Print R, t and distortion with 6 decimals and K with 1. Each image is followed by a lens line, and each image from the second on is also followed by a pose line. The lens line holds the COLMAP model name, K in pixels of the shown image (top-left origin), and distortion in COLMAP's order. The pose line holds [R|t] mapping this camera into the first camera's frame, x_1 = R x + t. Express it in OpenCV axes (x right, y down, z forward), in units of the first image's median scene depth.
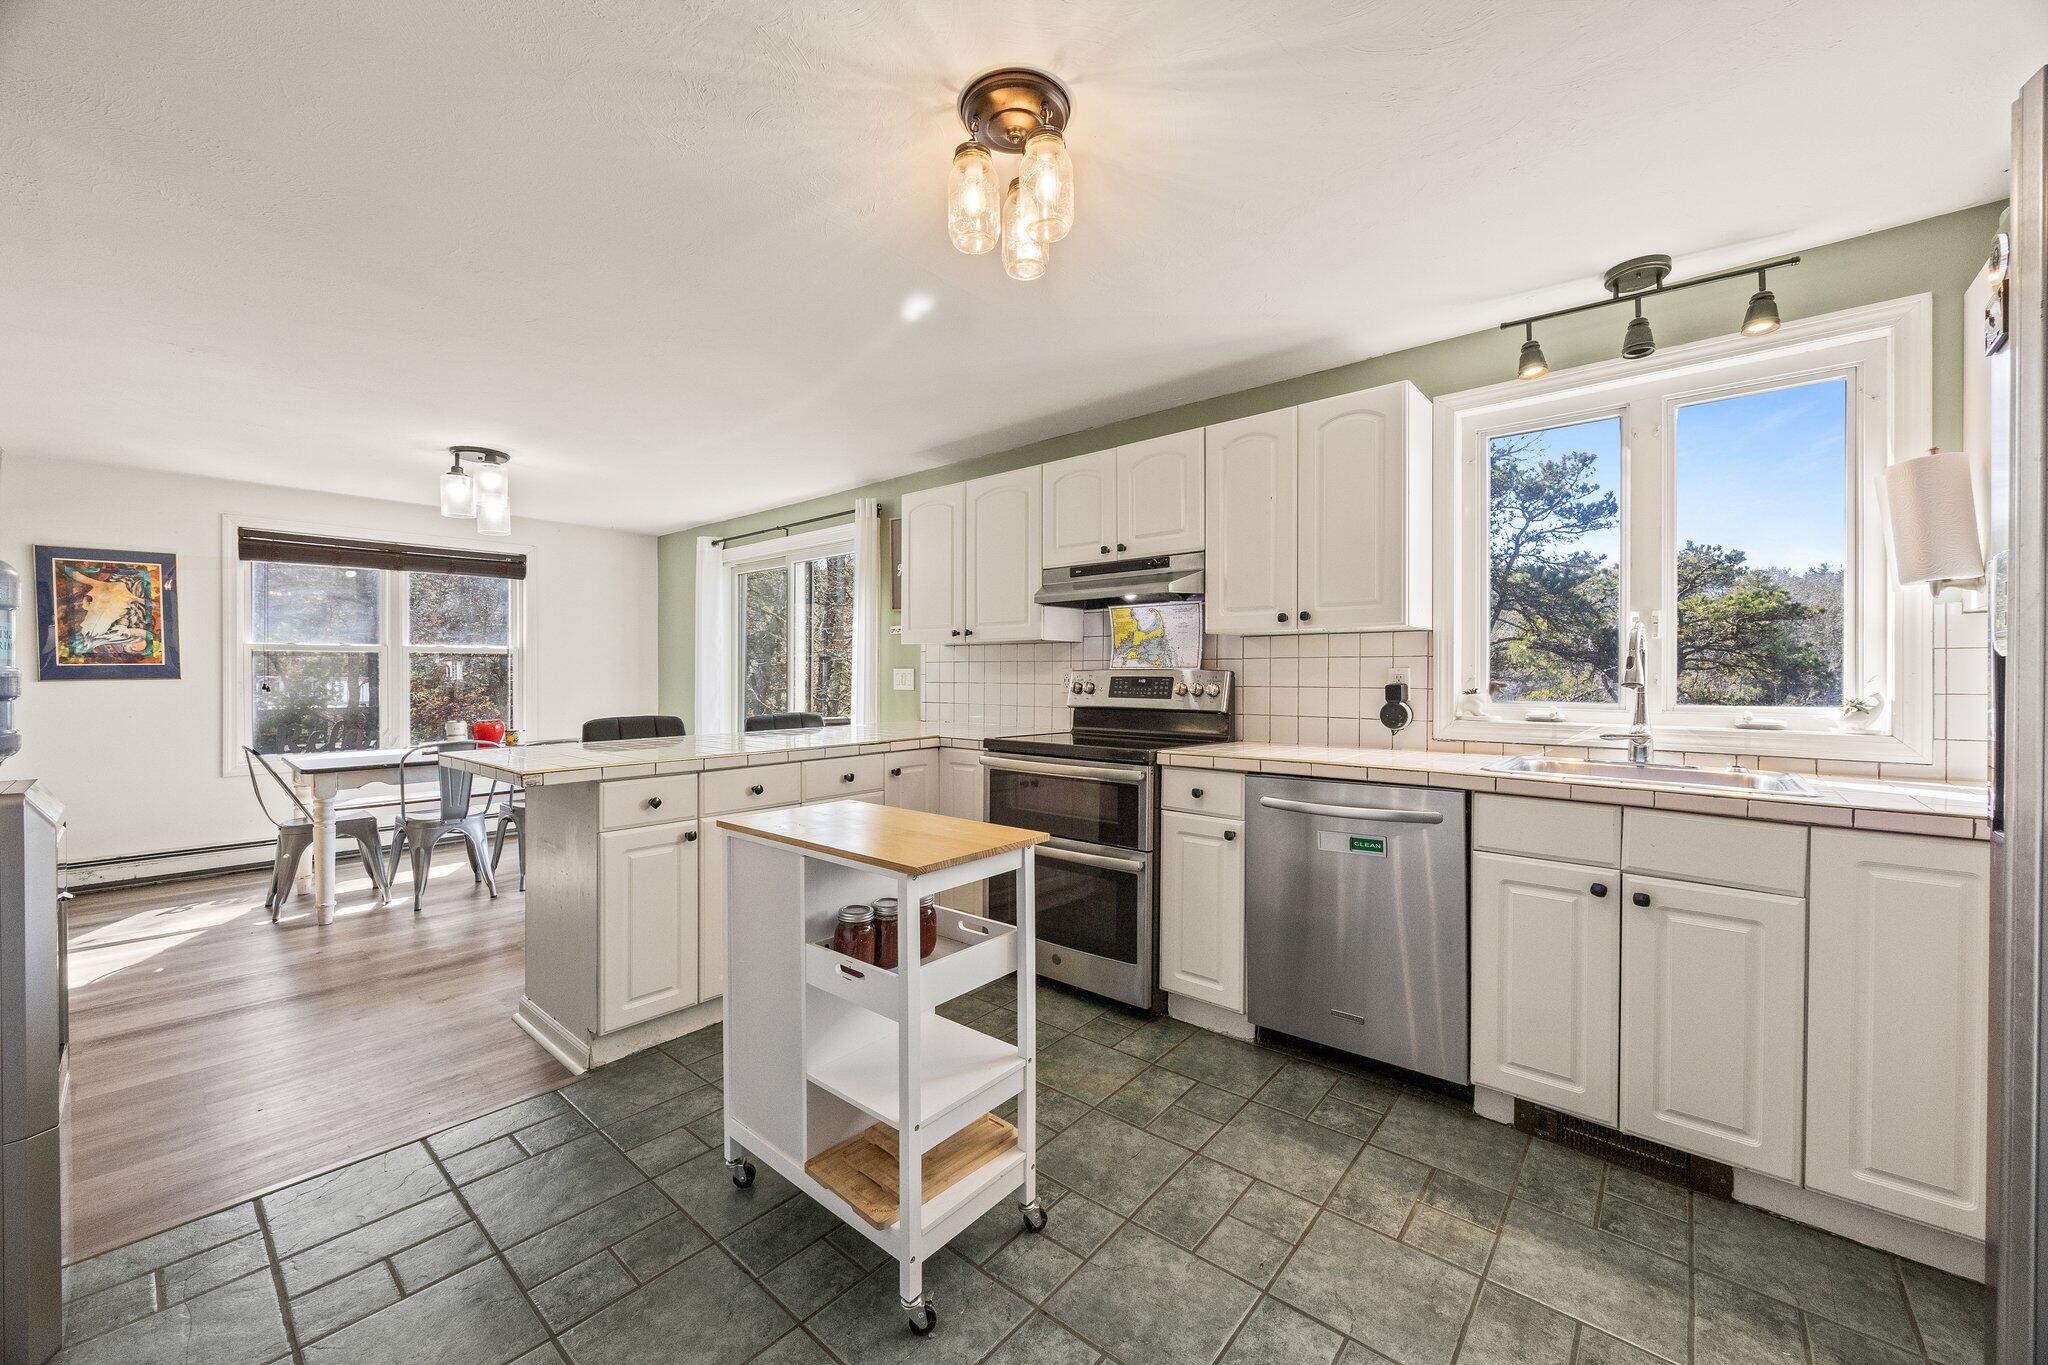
lens RADIAL K [[773.7, 0, 1013.6], [0, 773.7, 679.7], [0, 0, 1]] dist [0.000802, 0.000103]
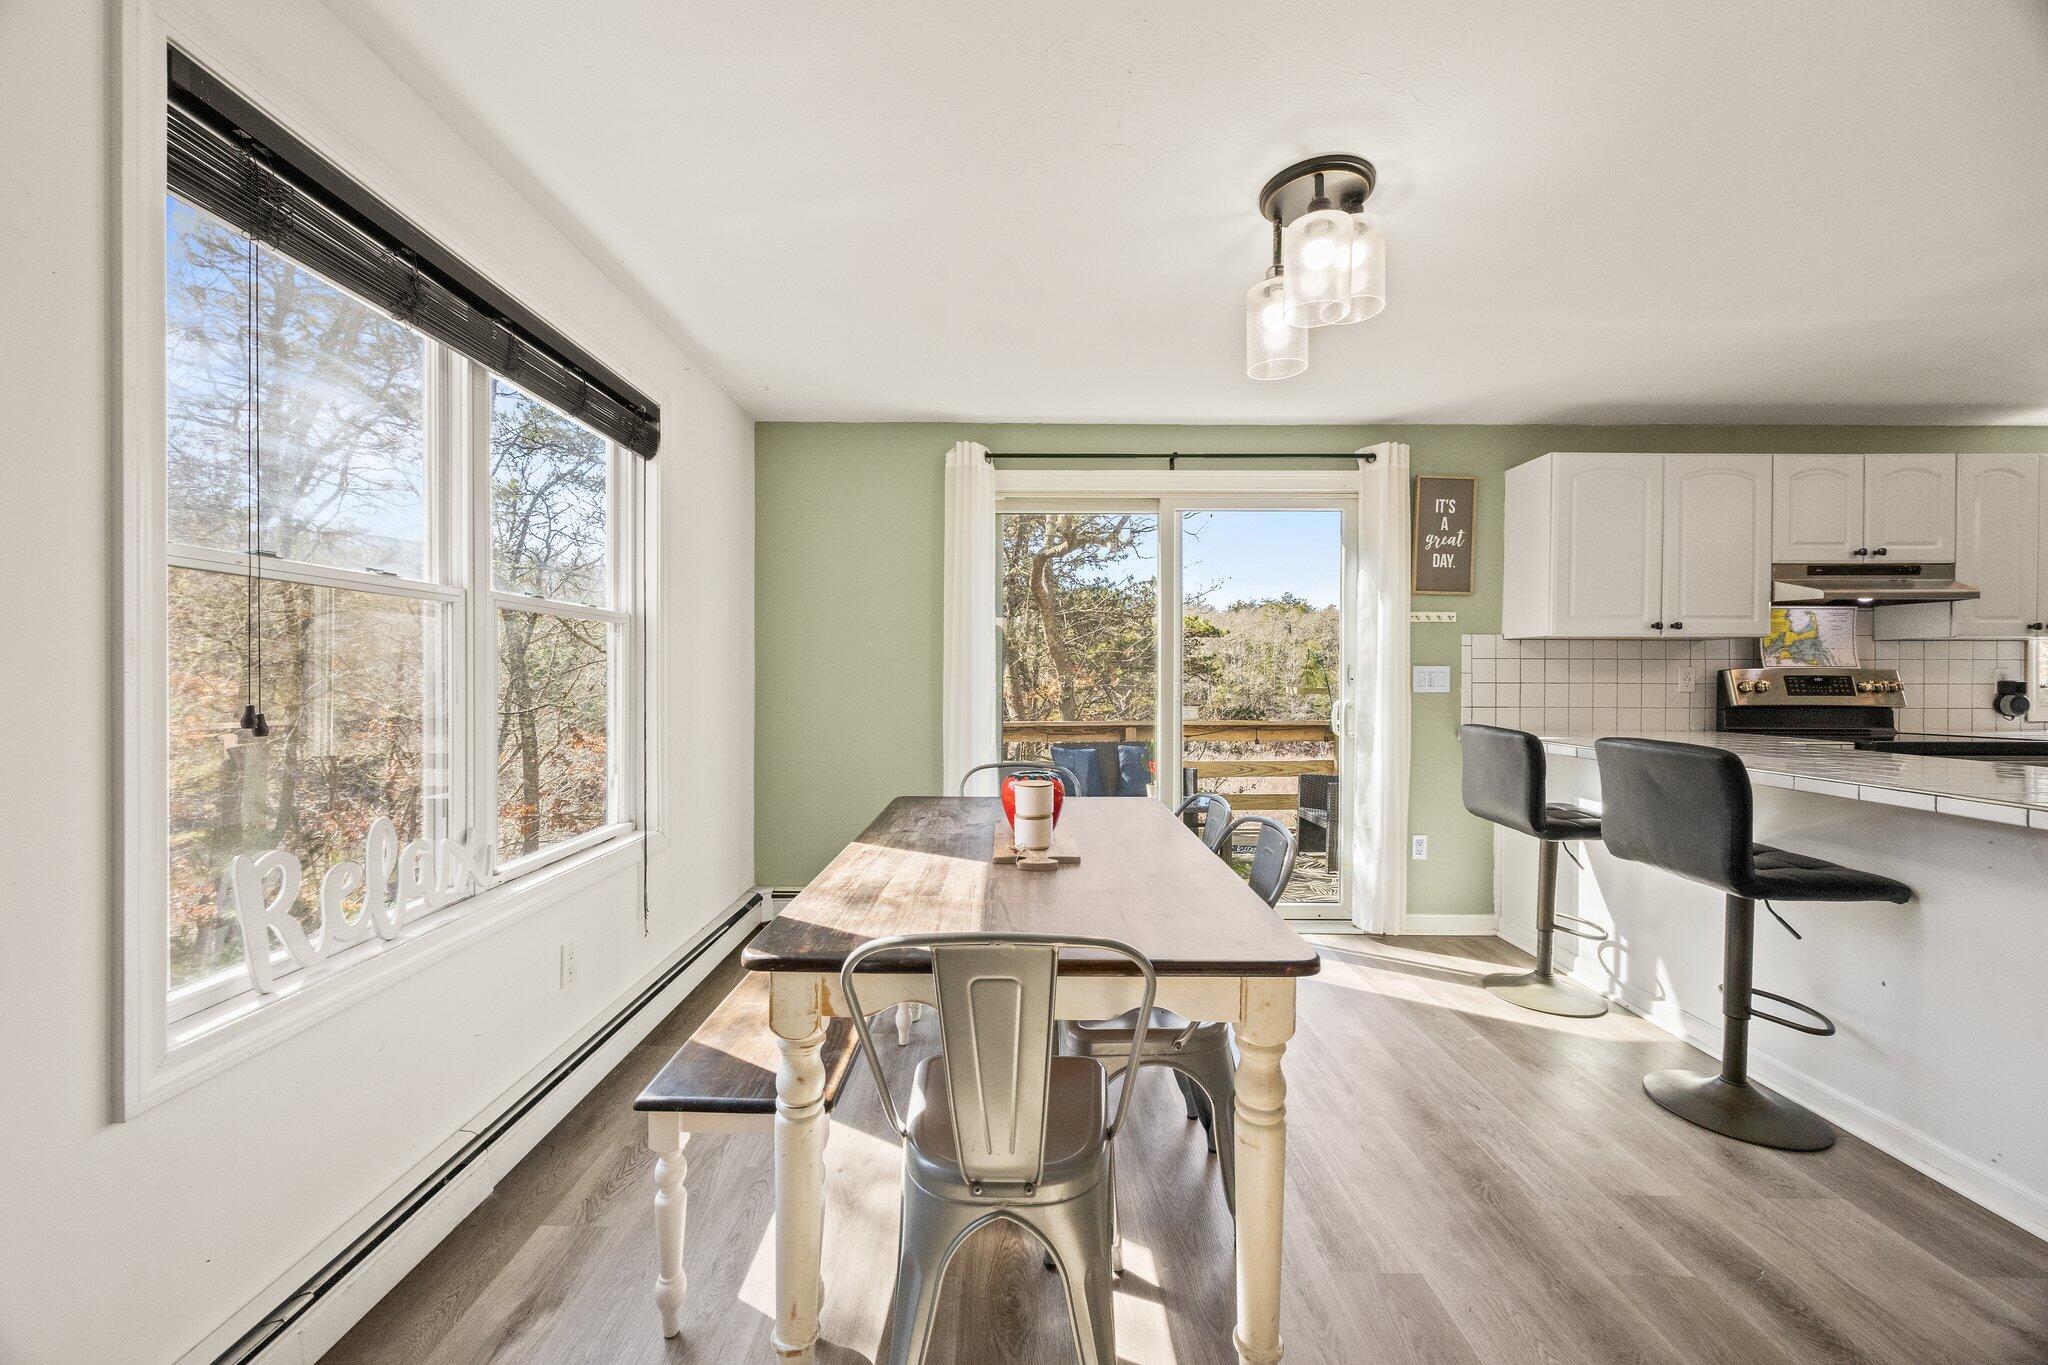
lens RADIAL K [[791.6, 0, 1018.2], [0, 791.6, 684.6], [0, 0, 1]] dist [-0.007211, 0.000077]
pose [[0.756865, -0.005981, 0.653544, -1.674160], [0.004901, 0.999982, 0.003475, -0.000430], [-0.653553, 0.000573, 0.756880, 1.112163]]
